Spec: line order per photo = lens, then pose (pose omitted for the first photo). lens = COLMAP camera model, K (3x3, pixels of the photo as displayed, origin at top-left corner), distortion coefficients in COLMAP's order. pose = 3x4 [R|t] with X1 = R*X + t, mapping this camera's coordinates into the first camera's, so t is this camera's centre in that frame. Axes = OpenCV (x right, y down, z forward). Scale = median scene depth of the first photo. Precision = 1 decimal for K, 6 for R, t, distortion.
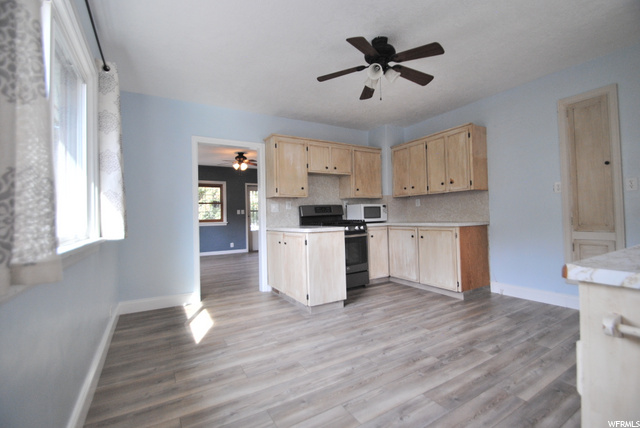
lens RADIAL K [[281.8, 0, 319.7], [0, 281.8, 212.0], [0, 0, 1]] dist [-0.001098, -0.000421]
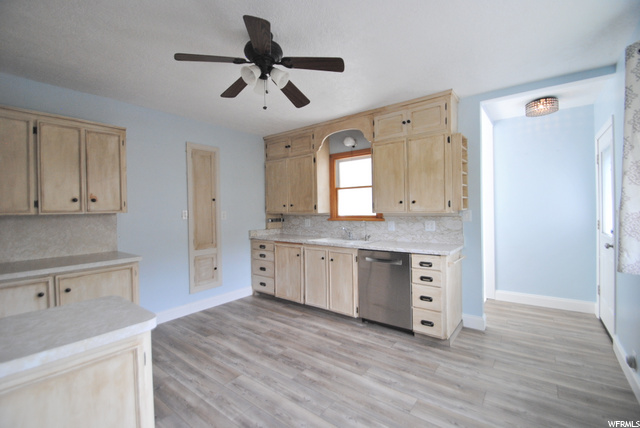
lens RADIAL K [[281.8, 0, 319.8], [0, 281.8, 213.3], [0, 0, 1]] dist [-0.001098, -0.000421]
pose [[-0.367456, 0.018880, 0.929849, -0.571064], [0.013358, 0.999798, -0.015021, -0.084857], [-0.929945, 0.006901, -0.367634, 1.135565]]
